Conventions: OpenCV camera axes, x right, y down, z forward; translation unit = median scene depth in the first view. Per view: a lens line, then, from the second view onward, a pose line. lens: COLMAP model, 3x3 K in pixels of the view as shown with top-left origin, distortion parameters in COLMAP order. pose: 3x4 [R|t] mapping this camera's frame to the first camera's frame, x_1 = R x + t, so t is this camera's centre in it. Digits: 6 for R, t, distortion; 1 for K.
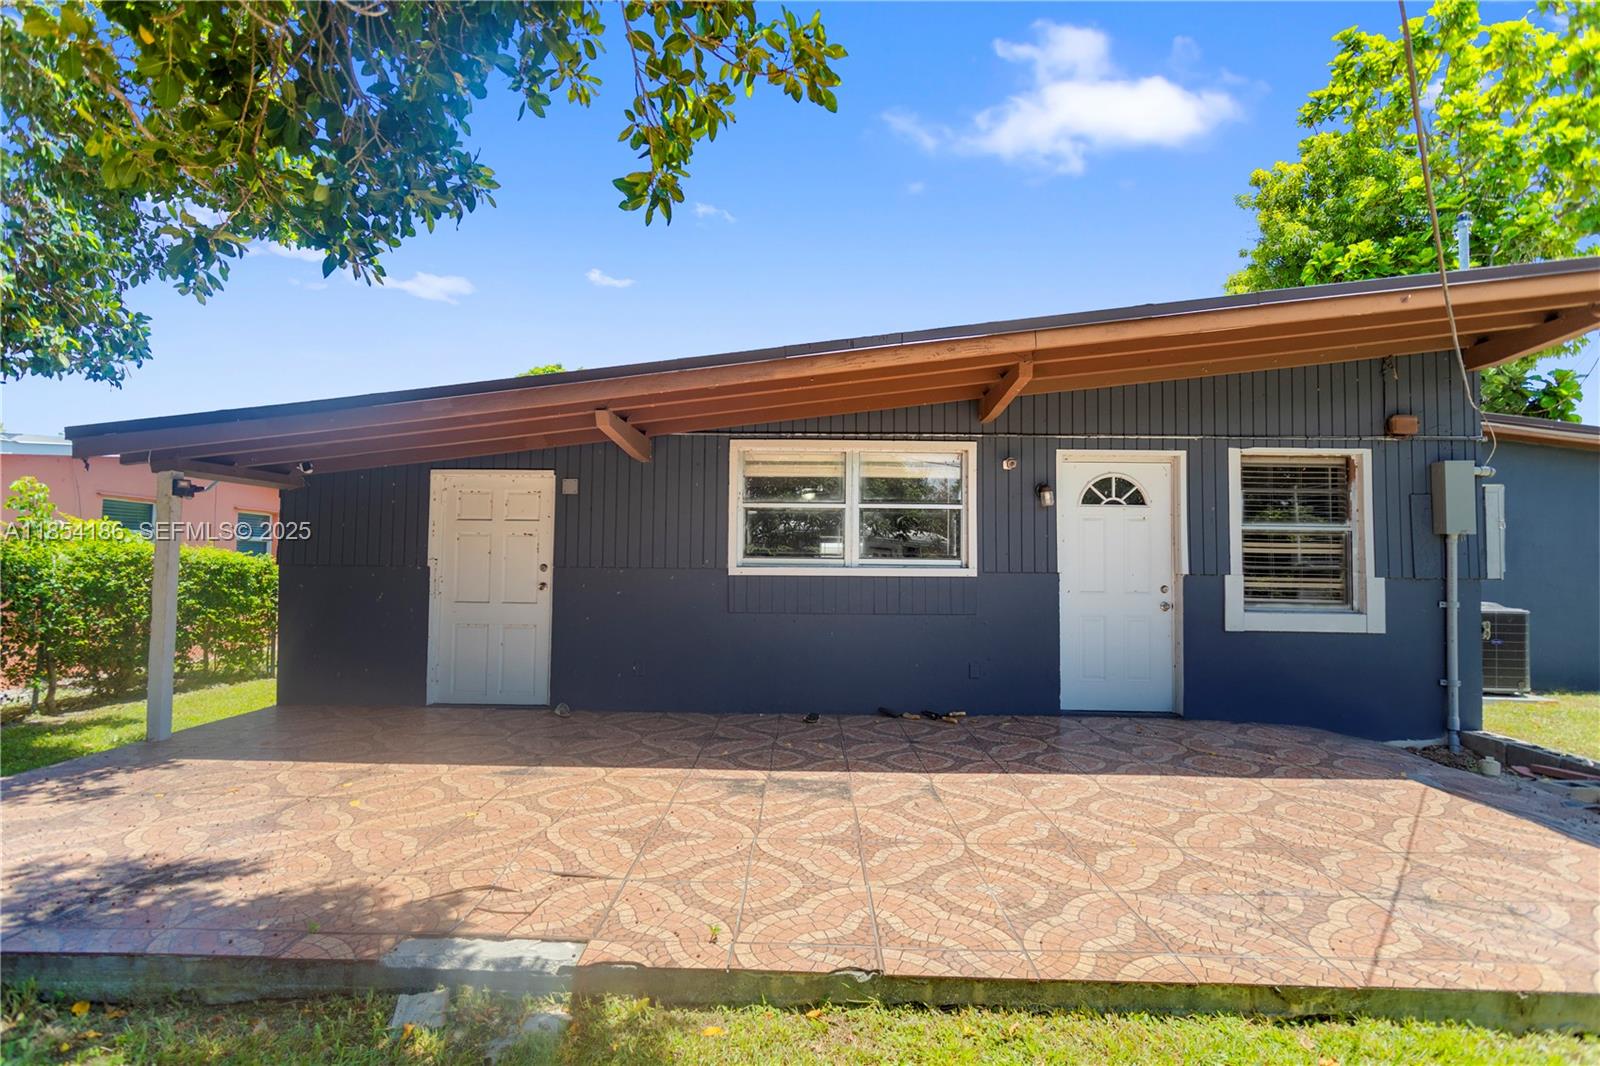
lens RADIAL K [[779.5, 0, 794.1], [0, 779.5, 535.8], [0, 0, 1]] dist [0.000960, -0.000644]
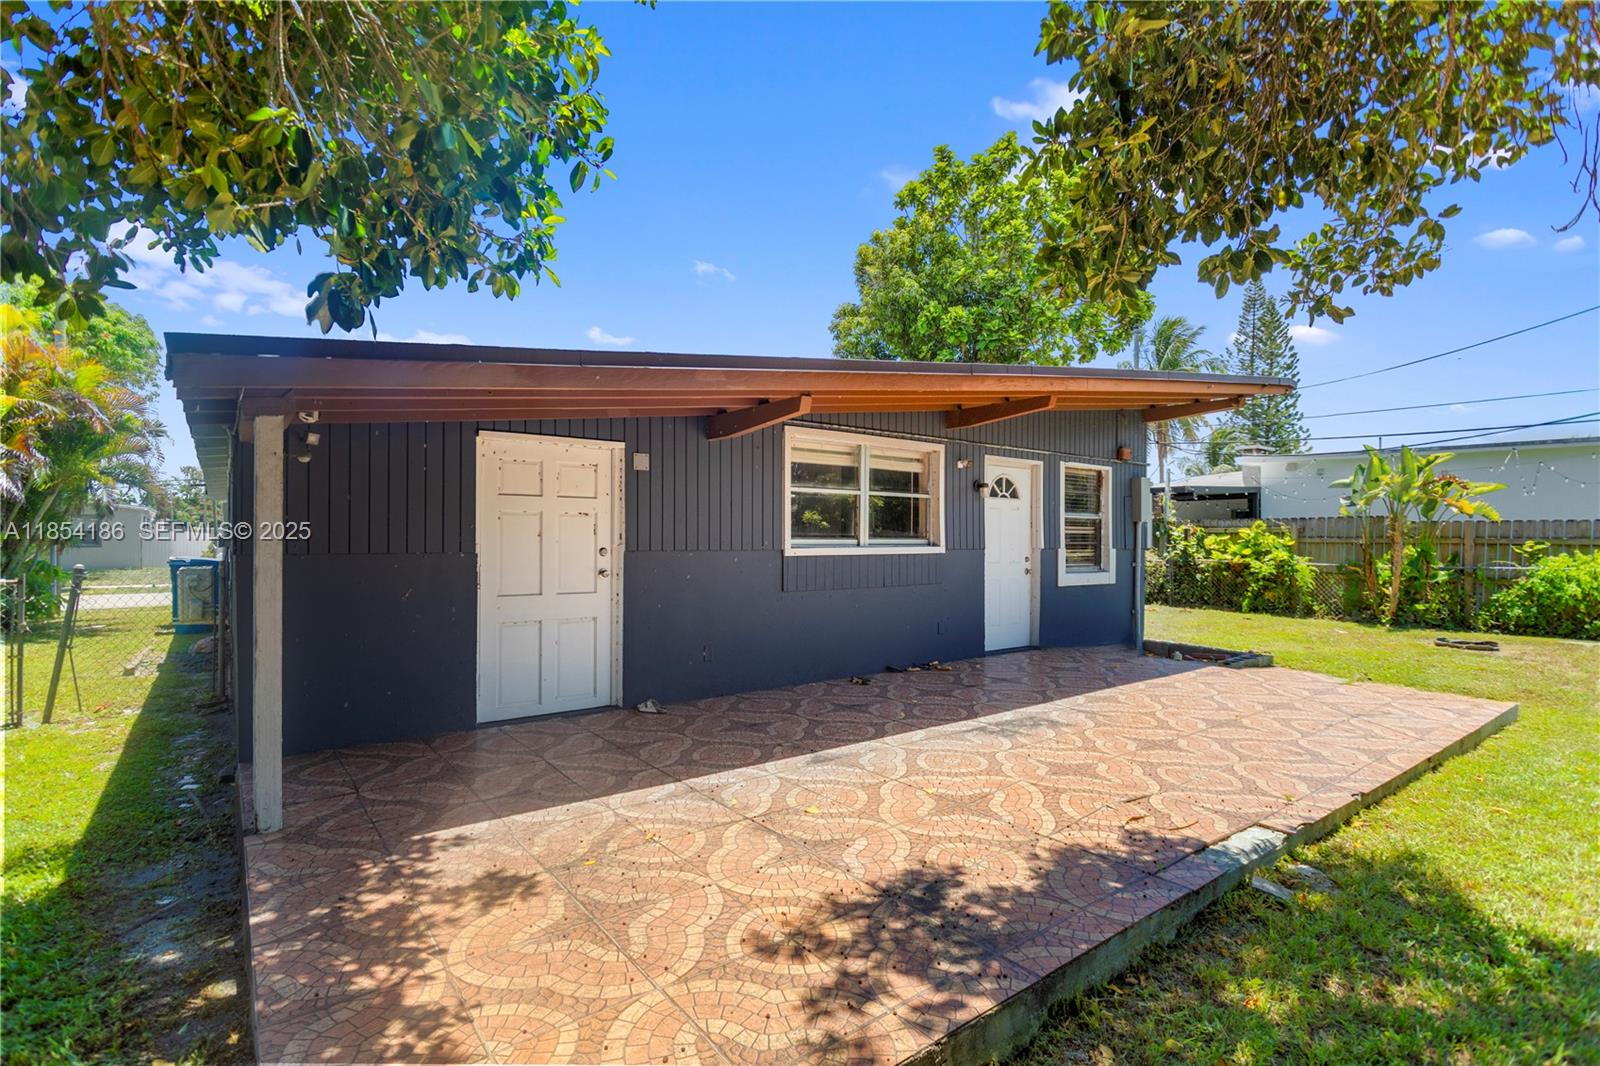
lens RADIAL K [[779.5, 0, 794.1], [0, 779.5, 535.8], [0, 0, 1]] dist [0.000960, -0.000644]
pose [[0.770394, -0.005113, 0.637547, -0.748488], [-0.022010, 0.999158, 0.034610, -0.013220], [-0.637188, -0.040696, 0.769634, 0.192737]]
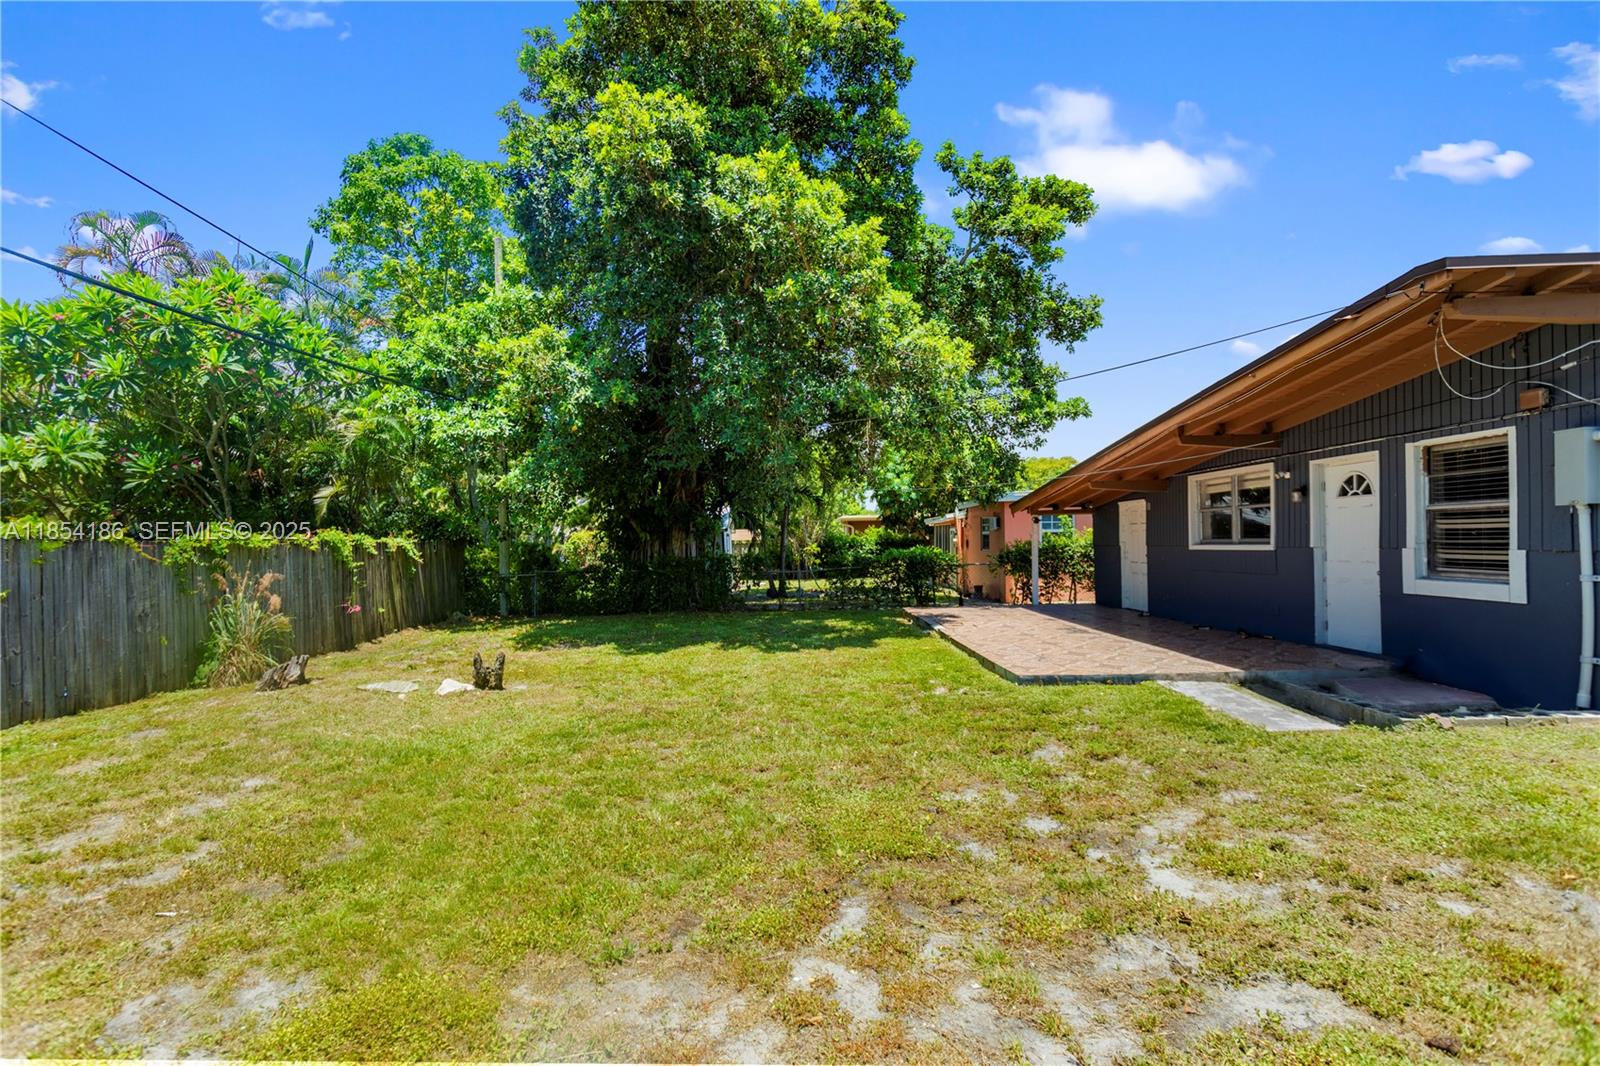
lens RADIAL K [[779.5, 0, 794.1], [0, 779.5, 535.8], [0, 0, 1]] dist [0.000960, -0.000644]
pose [[0.053358, -0.019362, -0.998388, 1.715851], [0.054329, 0.998387, -0.016459, -0.001737], [0.997096, -0.053363, 0.054324, -0.026757]]
